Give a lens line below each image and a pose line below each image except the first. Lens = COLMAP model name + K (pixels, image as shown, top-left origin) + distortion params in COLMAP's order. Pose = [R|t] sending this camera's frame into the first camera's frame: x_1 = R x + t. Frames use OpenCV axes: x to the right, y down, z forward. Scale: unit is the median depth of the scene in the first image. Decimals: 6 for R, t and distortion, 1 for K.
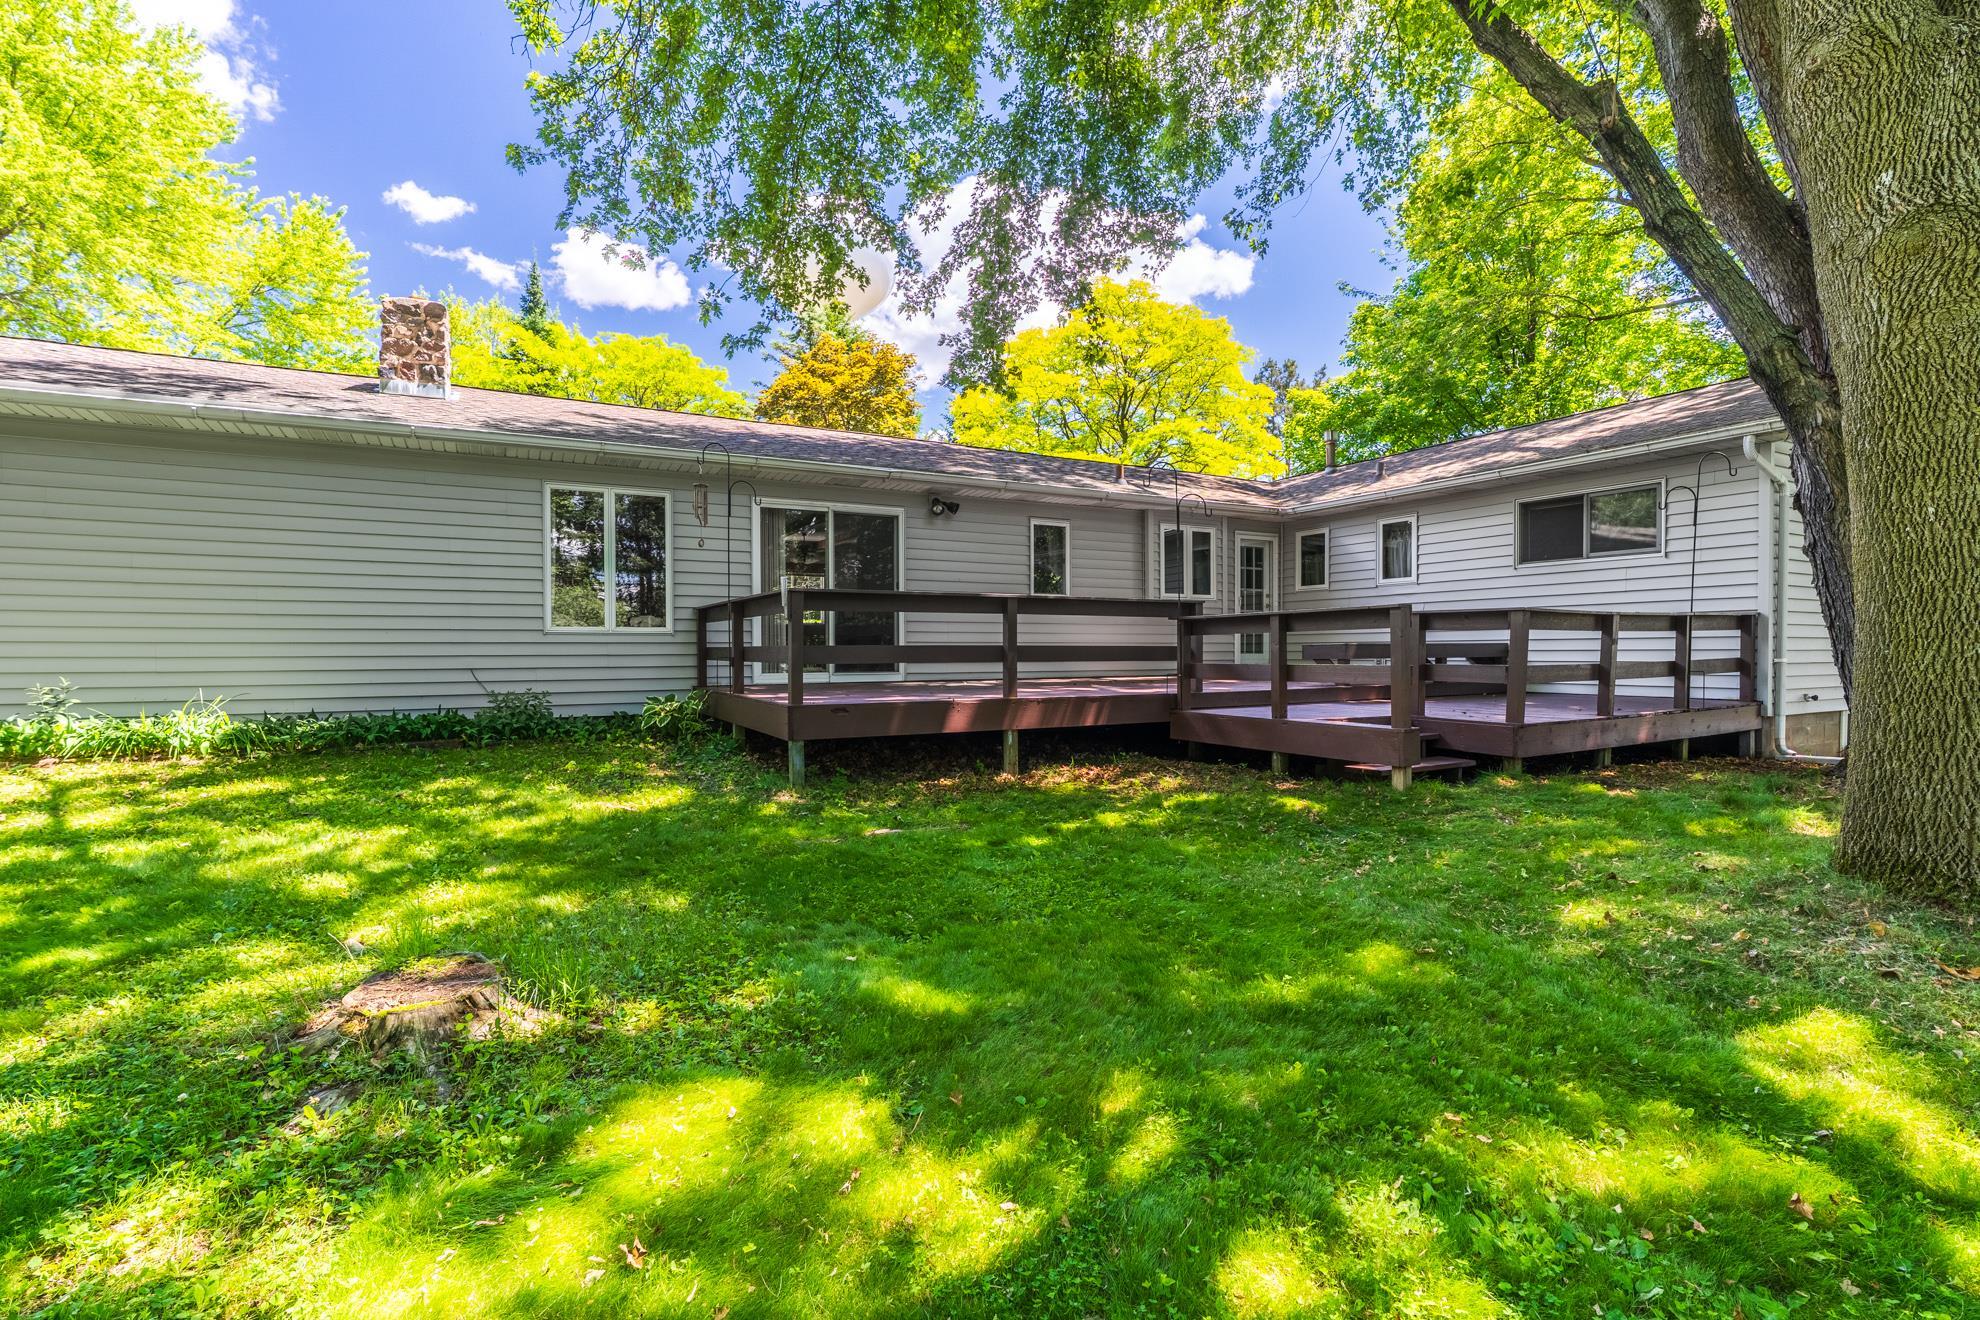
lens RADIAL K [[900.0, 0, 979.5], [0, 900.0, 649.4], [0, 0, 1]] dist [-0.023355, -0.000160]
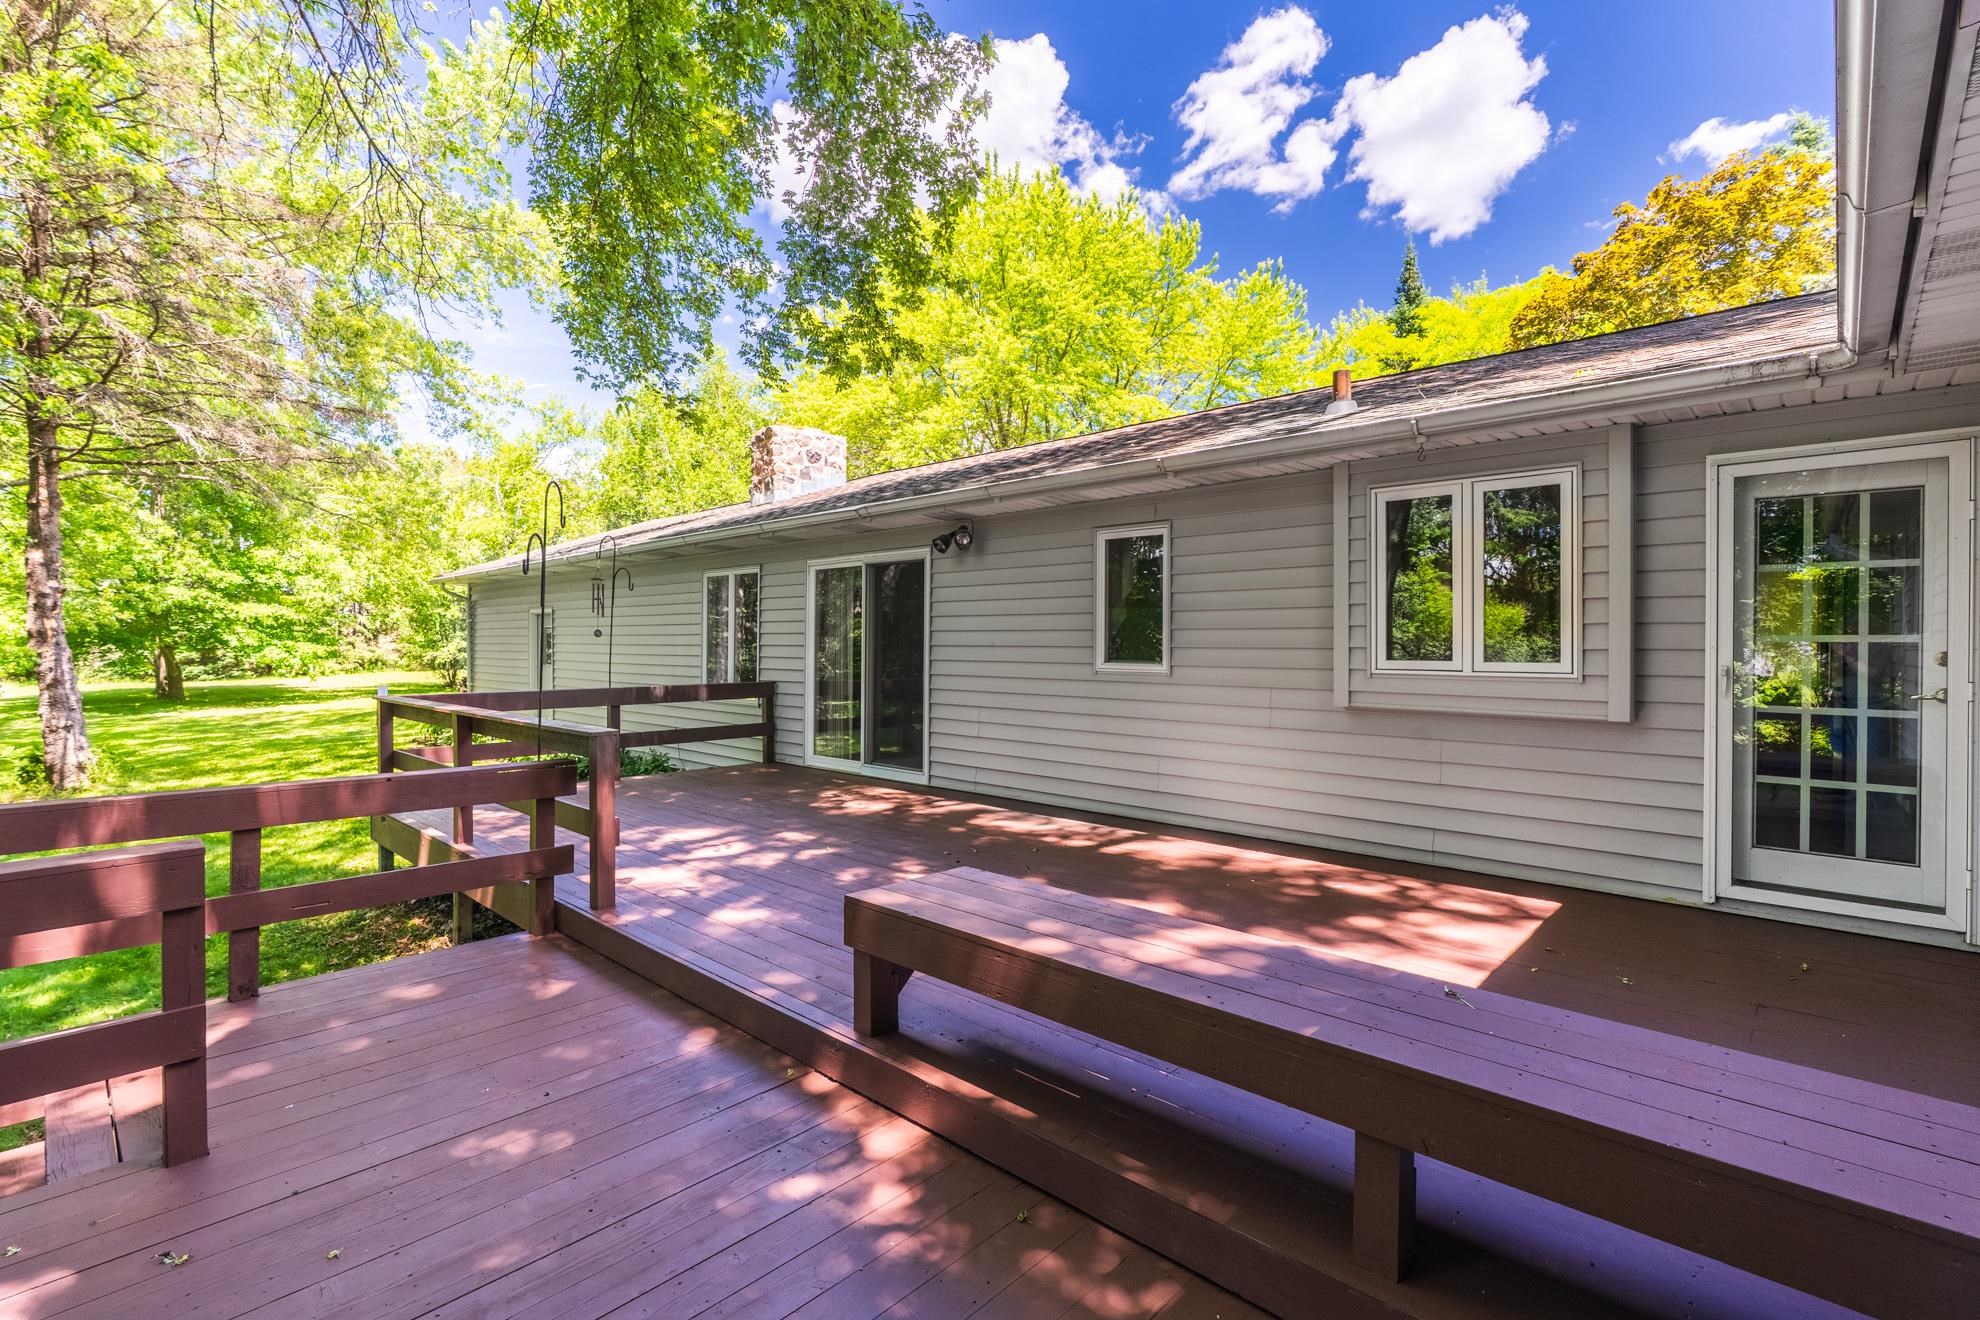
lens RADIAL K [[900.0, 0, 979.5], [0, 900.0, 649.4], [0, 0, 1]] dist [-0.023355, -0.000160]
pose [[0.308902, 0.008060, -0.951060, 0.618403], [-0.004820, 0.999965, 0.006909, -0.080952], [0.951082, 0.002450, 0.308930, 0.818956]]
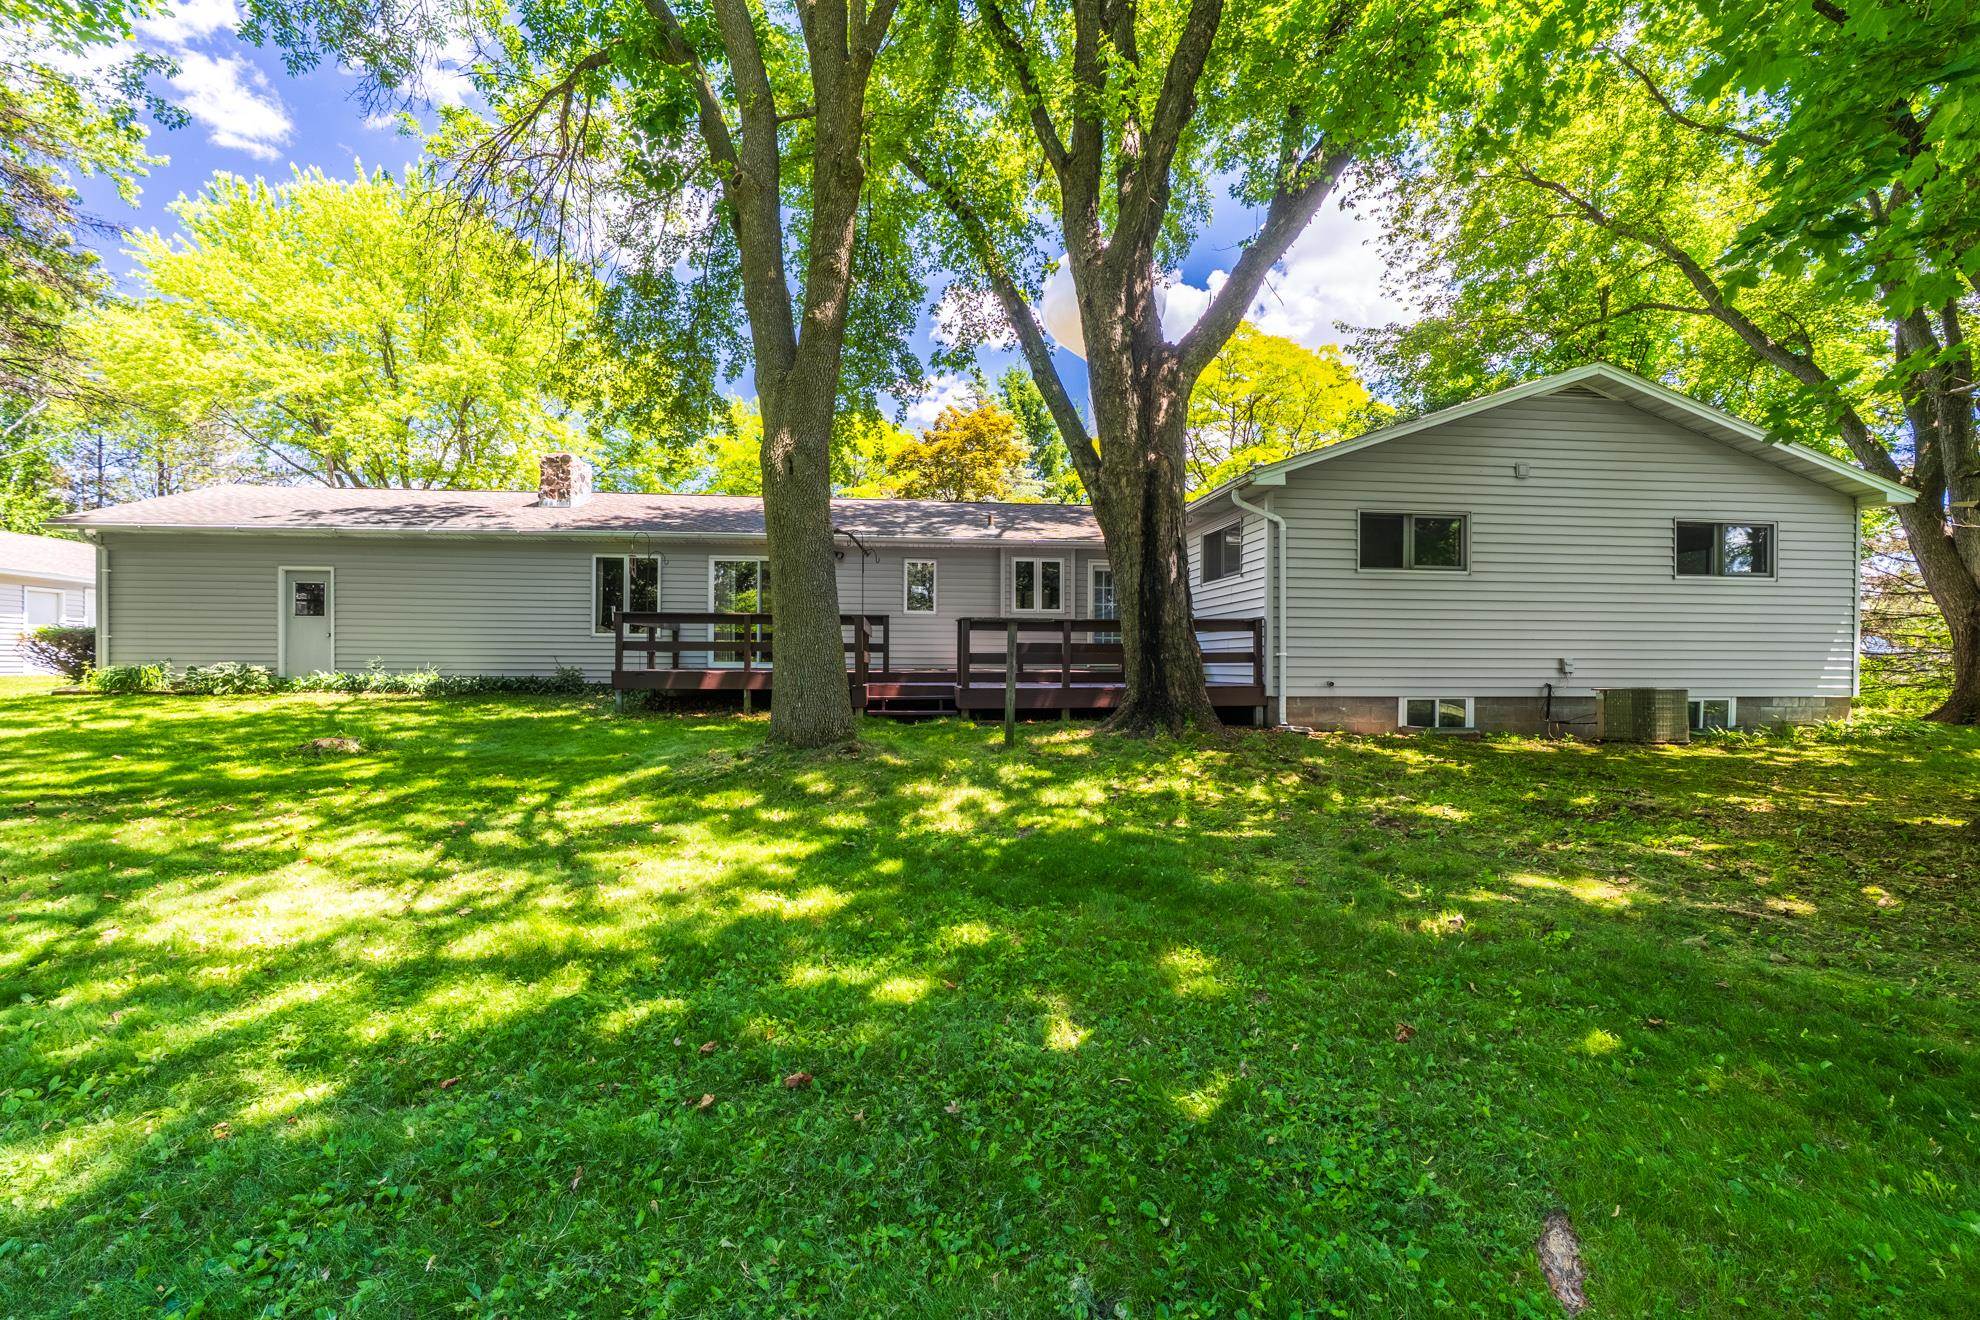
lens RADIAL K [[900.0, 0, 979.5], [0, 900.0, 649.4], [0, 0, 1]] dist [-0.023355, -0.000160]
pose [[0.922966, 0.003097, -0.384870, 0.790460], [-0.008965, 0.999869, -0.013454, 0.020739], [0.384778, 0.015868, 0.922873, -0.317143]]
